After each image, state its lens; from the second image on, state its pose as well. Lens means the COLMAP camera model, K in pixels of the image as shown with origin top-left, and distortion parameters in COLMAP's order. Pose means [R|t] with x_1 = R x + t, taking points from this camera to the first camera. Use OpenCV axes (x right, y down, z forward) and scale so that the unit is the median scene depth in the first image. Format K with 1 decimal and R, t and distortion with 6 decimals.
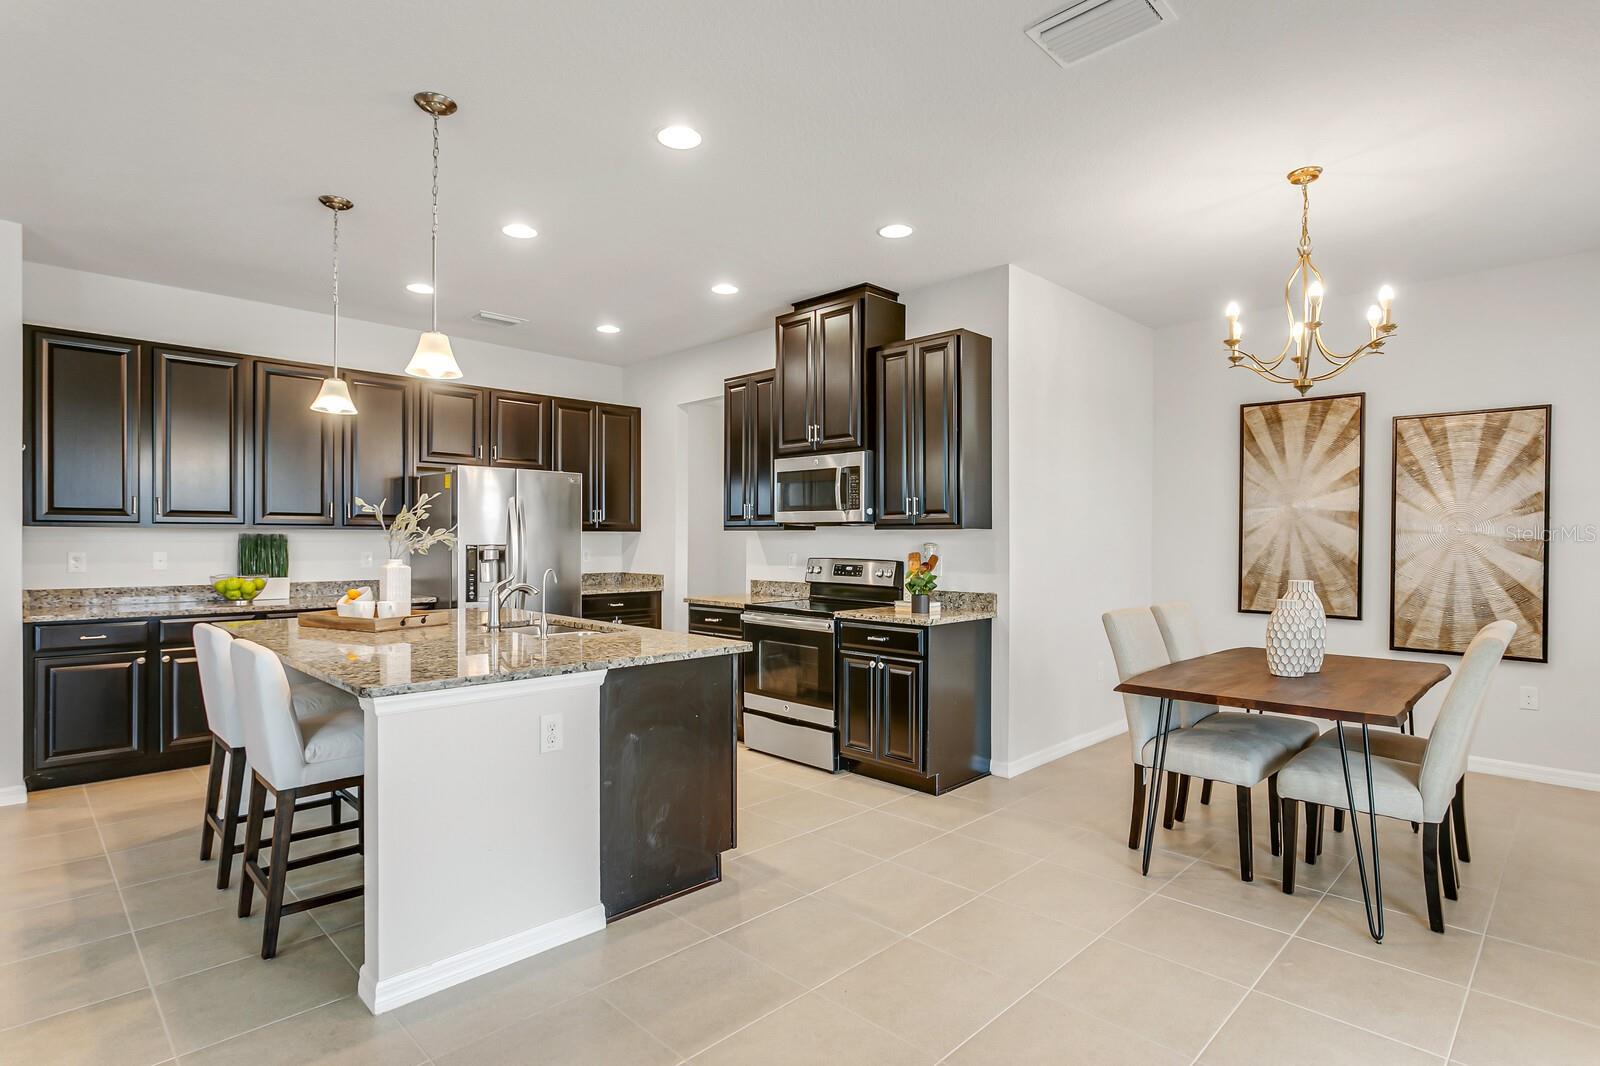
lens RADIAL K [[809.0, 0, 796.9], [0, 809.0, 536.3], [0, 0, 1]] dist [-0.019497, 0.011420]
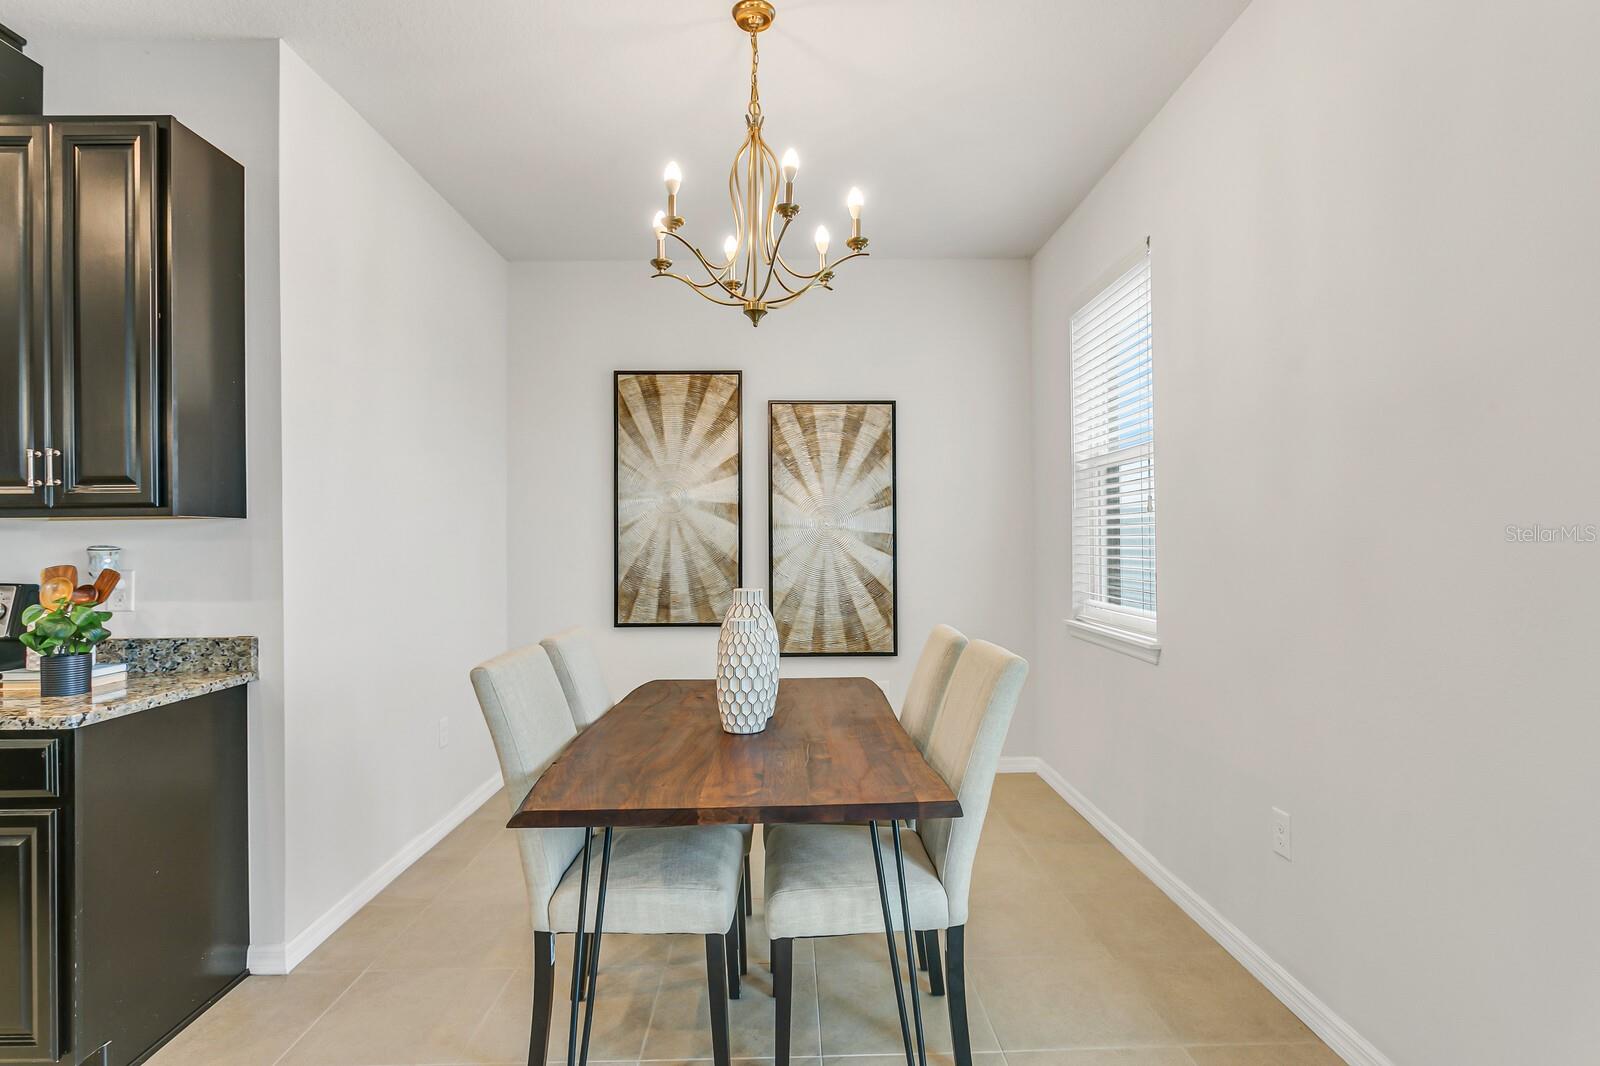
lens RADIAL K [[809.0, 0, 796.9], [0, 809.0, 536.3], [0, 0, 1]] dist [-0.019497, 0.011420]
pose [[0.692988, -0.005063, 0.720931, 0.106249], [0.009450, 0.999953, -0.002061, 0.007780], [-0.720887, 0.008241, 0.693004, 0.353257]]
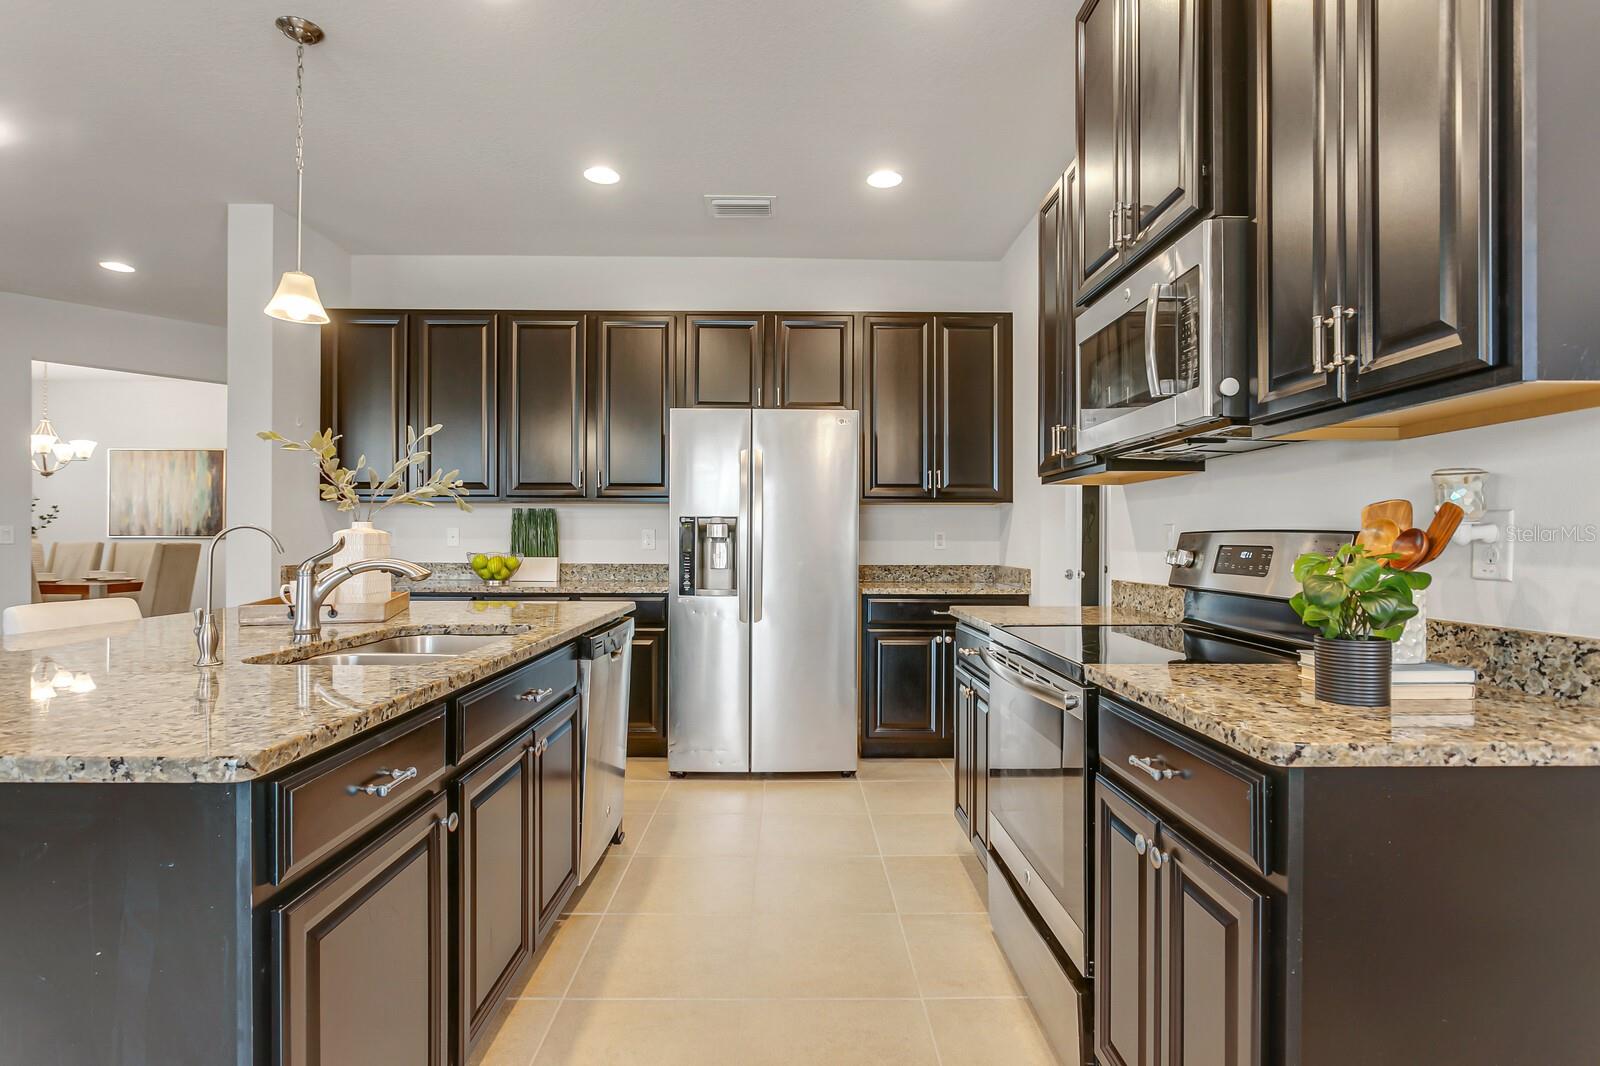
lens RADIAL K [[809.0, 0, 796.9], [0, 809.0, 536.3], [0, 0, 1]] dist [-0.019497, 0.011420]
pose [[0.725147, -0.001430, -0.688593, 0.195795], [-0.000589, 0.999996, -0.002697, 0.035230], [0.688594, 0.002362, 0.725143, 0.624725]]
